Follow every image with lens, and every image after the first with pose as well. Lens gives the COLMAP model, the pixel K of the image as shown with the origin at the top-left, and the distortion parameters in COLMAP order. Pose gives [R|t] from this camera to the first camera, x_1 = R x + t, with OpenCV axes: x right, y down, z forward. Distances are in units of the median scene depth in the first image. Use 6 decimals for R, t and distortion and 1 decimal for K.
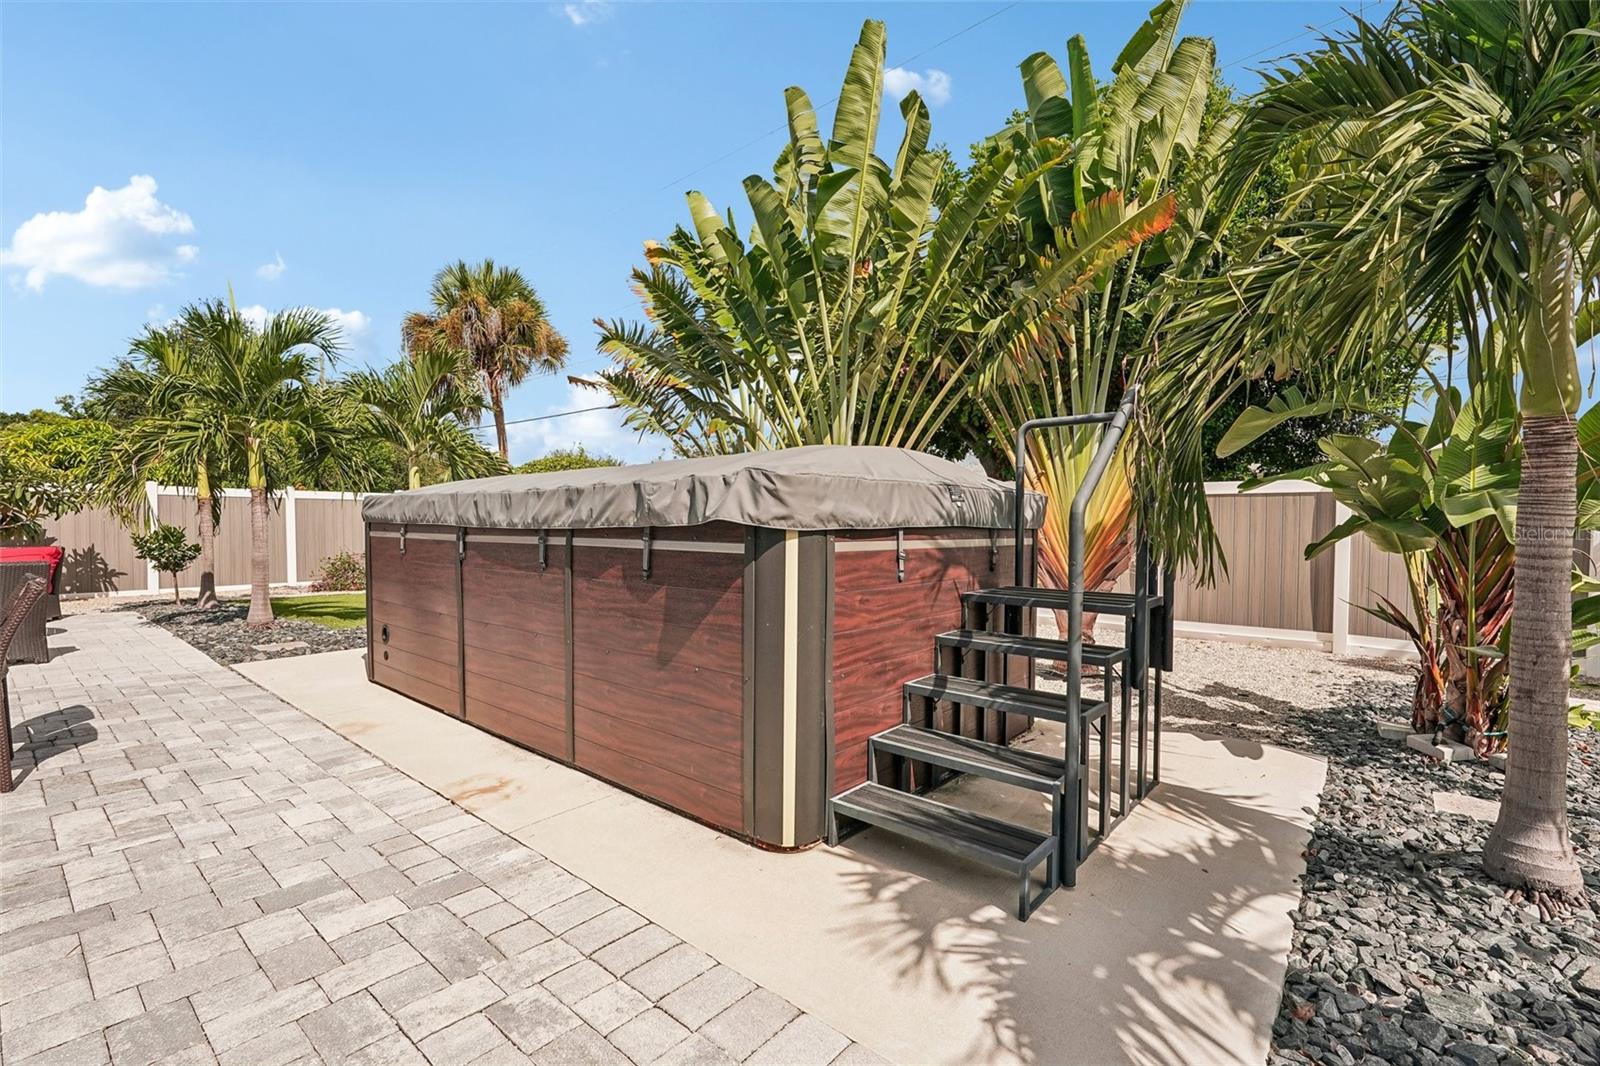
lens RADIAL K [[720.0, 0, 804.1], [0, 720.0, 533.5], [0, 0, 1]] dist [0.002858, 0.000088]
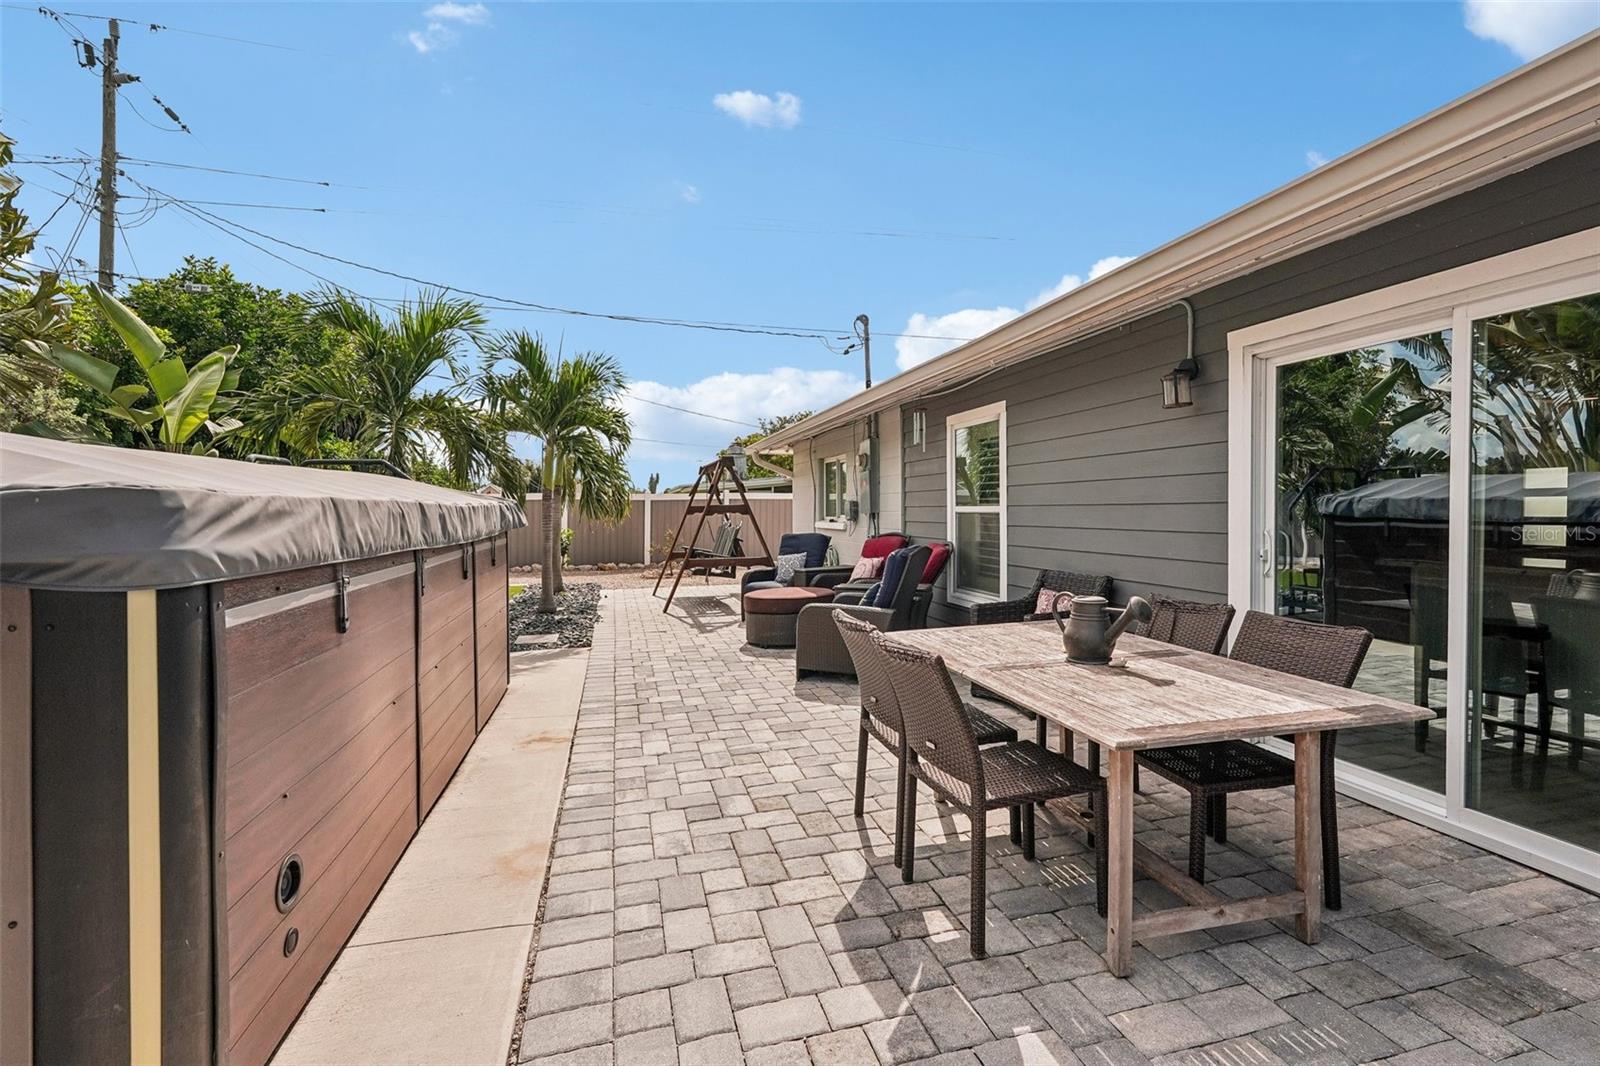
lens RADIAL K [[720.0, 0, 809.5], [0, 720.0, 522.8], [0, 0, 1]] dist [0.002858, 0.000088]
pose [[-0.829890, -0.009529, 0.557846, -1.583551], [0.014297, 0.999163, 0.038336, -0.077693], [-0.557744, 0.039790, -0.829059, 1.828987]]
